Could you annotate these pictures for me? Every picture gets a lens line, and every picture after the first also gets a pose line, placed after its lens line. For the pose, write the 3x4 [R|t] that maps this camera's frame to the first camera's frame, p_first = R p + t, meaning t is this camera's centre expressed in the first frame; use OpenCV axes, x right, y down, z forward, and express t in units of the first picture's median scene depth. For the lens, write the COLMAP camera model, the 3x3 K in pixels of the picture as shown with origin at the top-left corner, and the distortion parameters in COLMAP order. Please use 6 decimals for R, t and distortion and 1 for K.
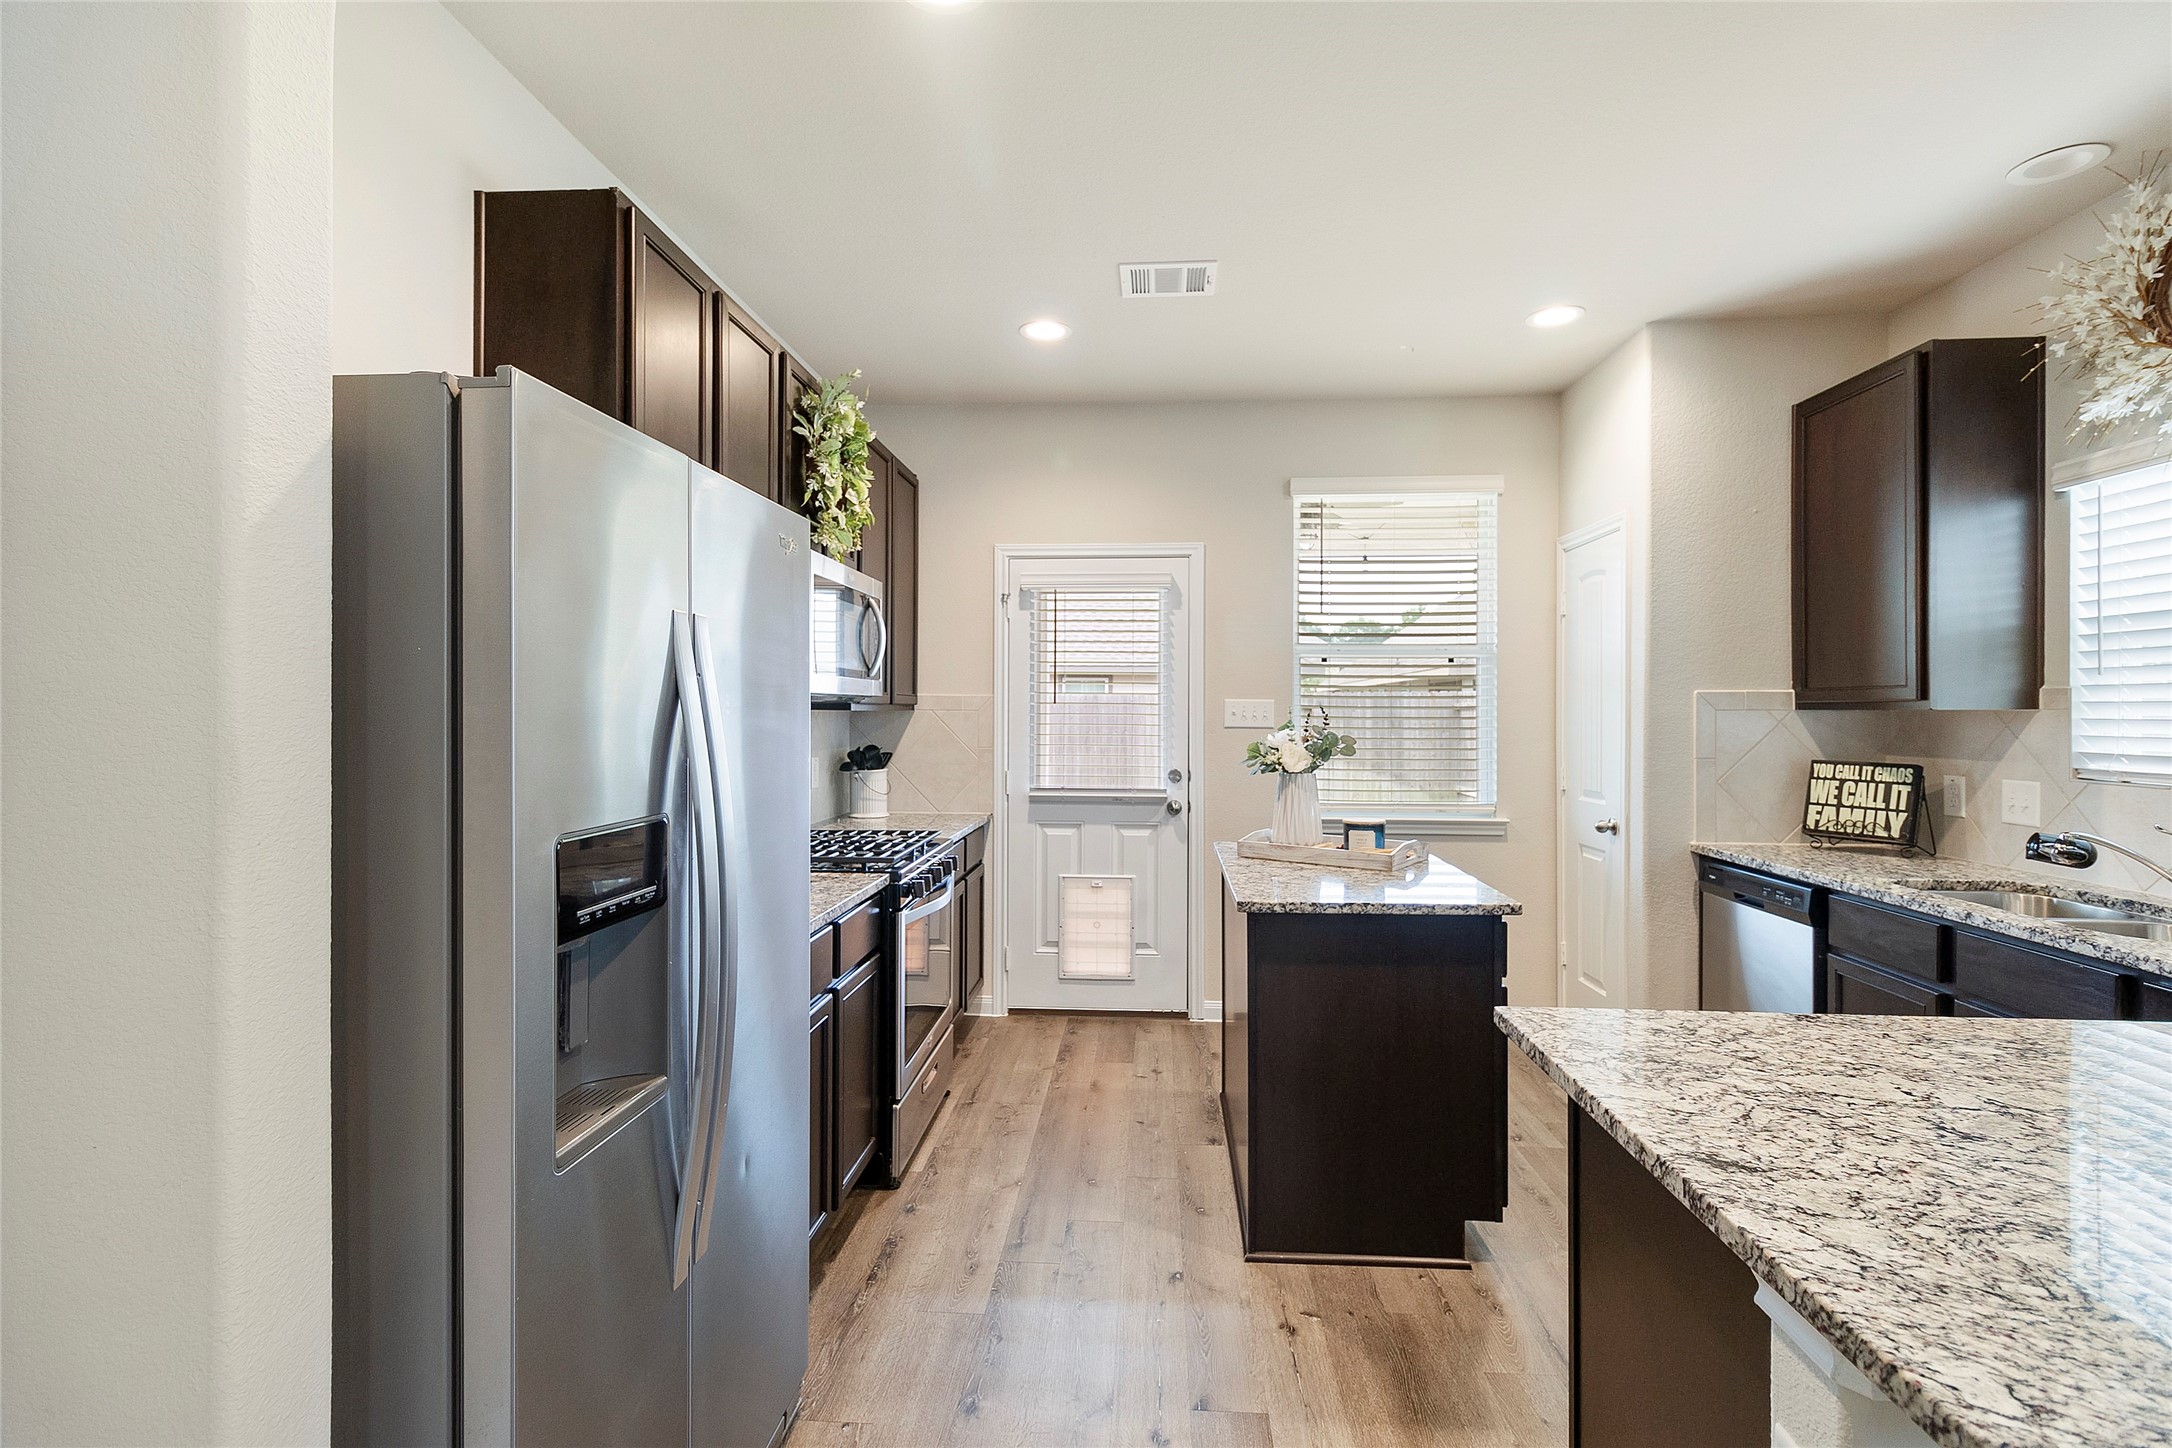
lens RADIAL K [[1037.5, 0, 1084.8], [0, 1037.5, 719.0], [0, 0, 1]] dist [0.004375, 0.000890]
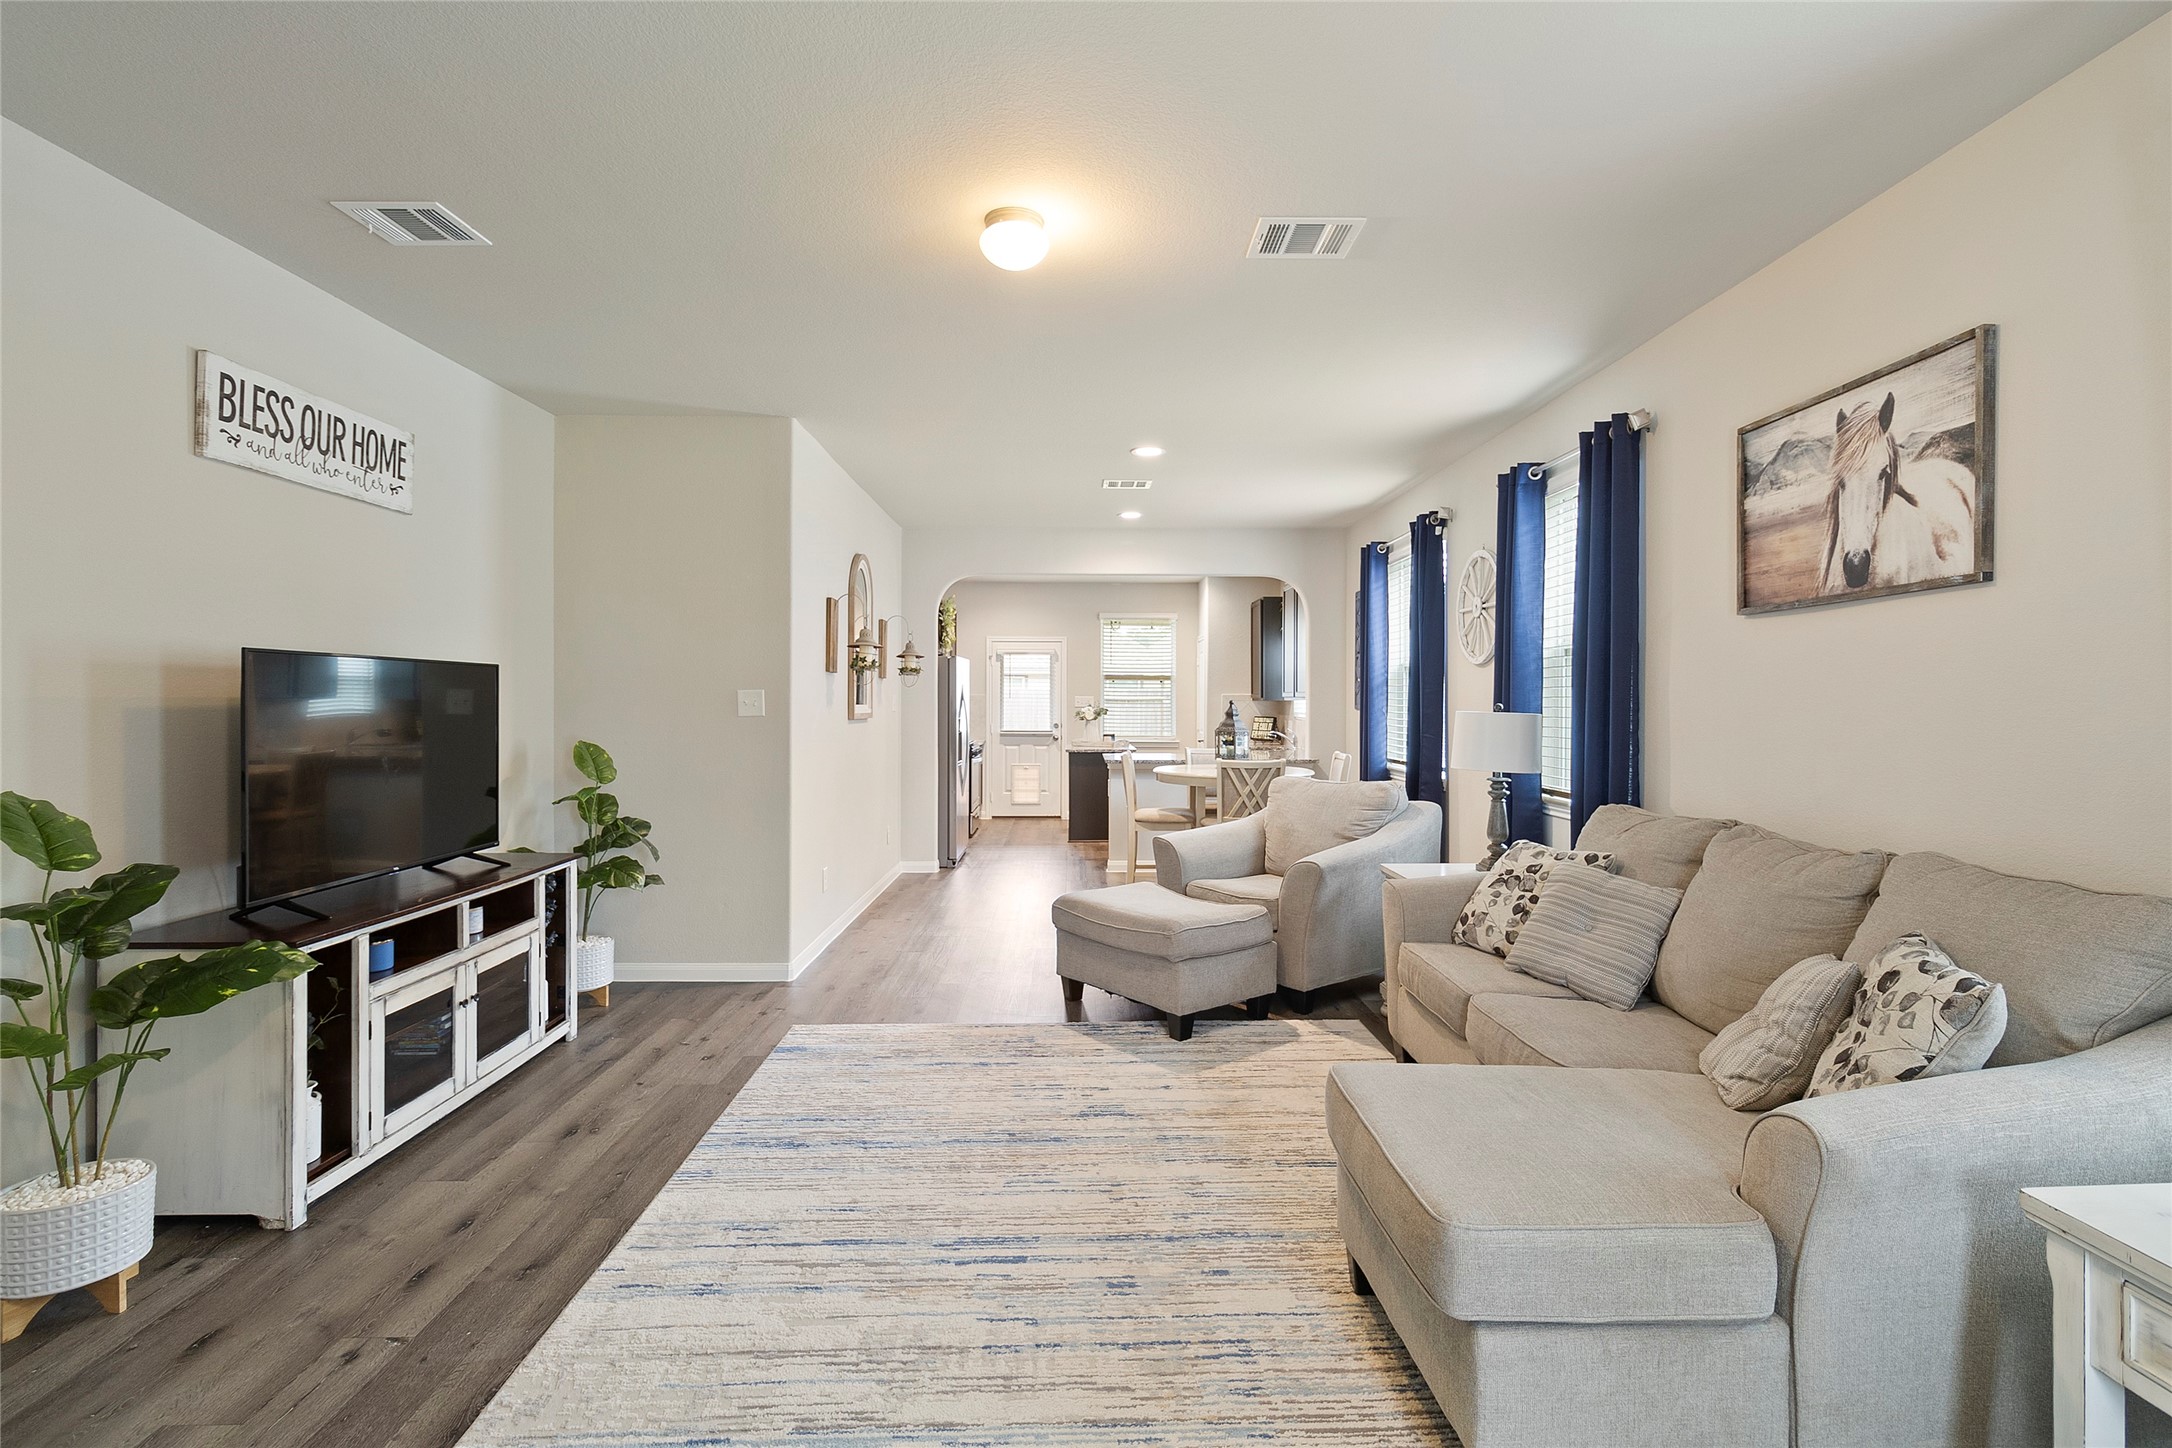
lens RADIAL K [[1037.5, 0, 1088.3], [0, 1037.5, 713.2], [0, 0, 1]] dist [0.004375, 0.000890]
pose [[0.995847, -0.003735, 0.090970, -0.069997], [0.003148, 0.999973, 0.006595, 0.005931], [-0.090992, -0.006281, 0.995832, -1.627923]]
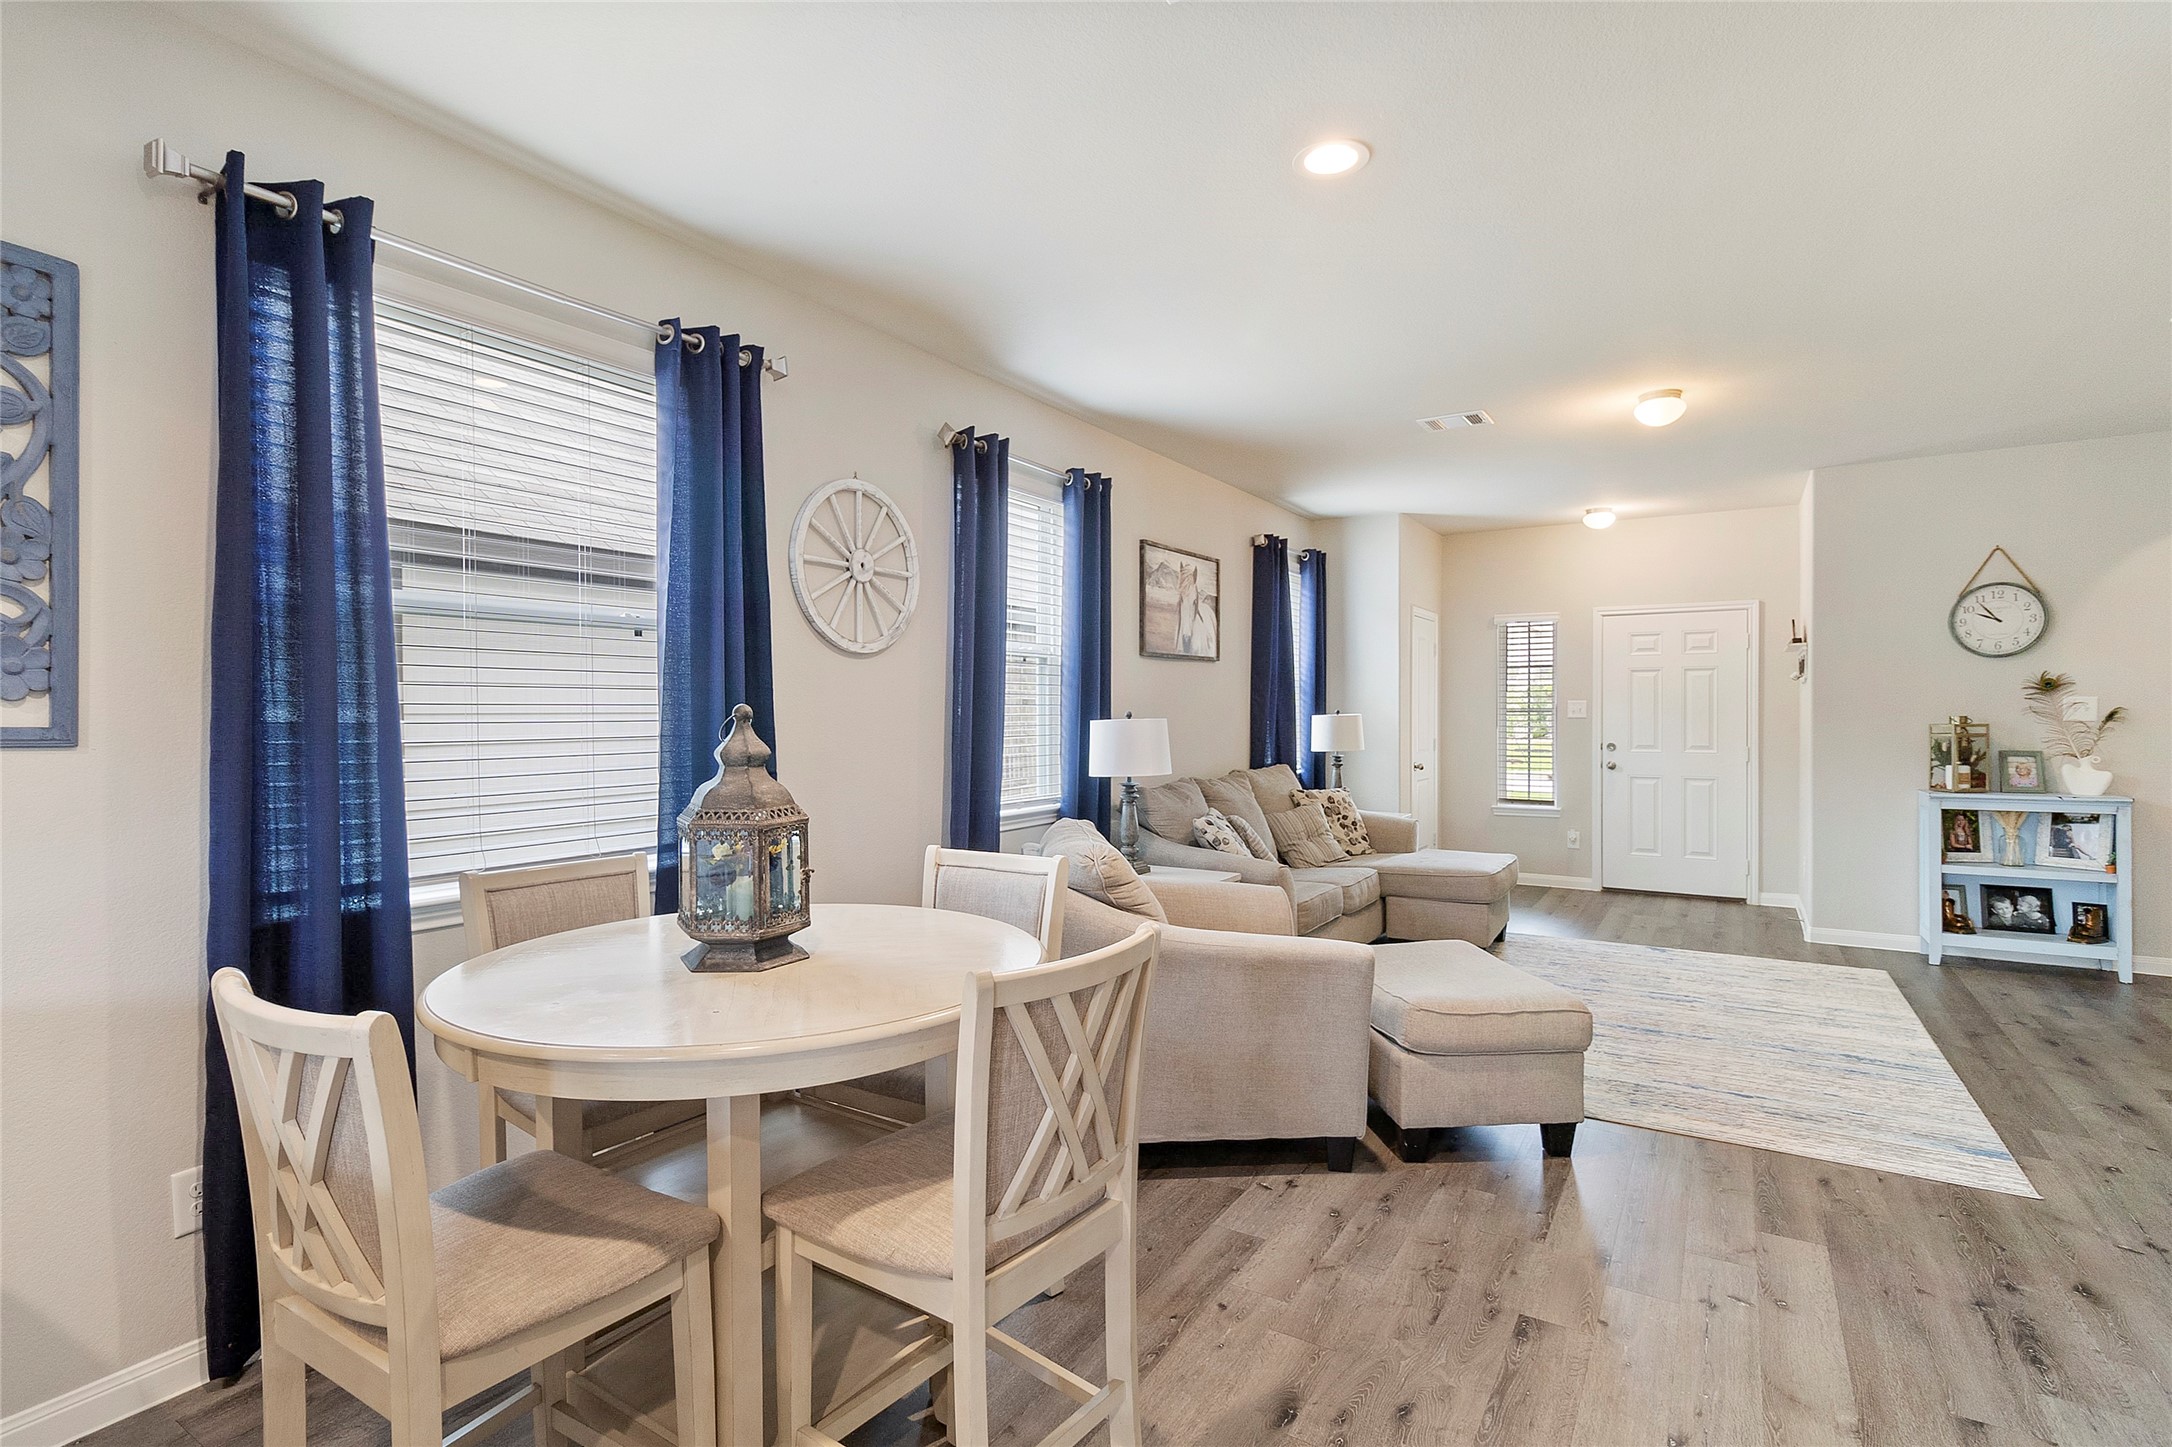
lens RADIAL K [[1037.5, 0, 1083.4], [0, 1037.5, 729.0], [0, 0, 1]] dist [0.004375, 0.000890]
pose [[-0.885630, -0.010208, 0.464280, -0.001912], [0.000491, 0.999737, 0.022918, -0.005955], [-0.464392, 0.020525, -0.885392, 1.615597]]
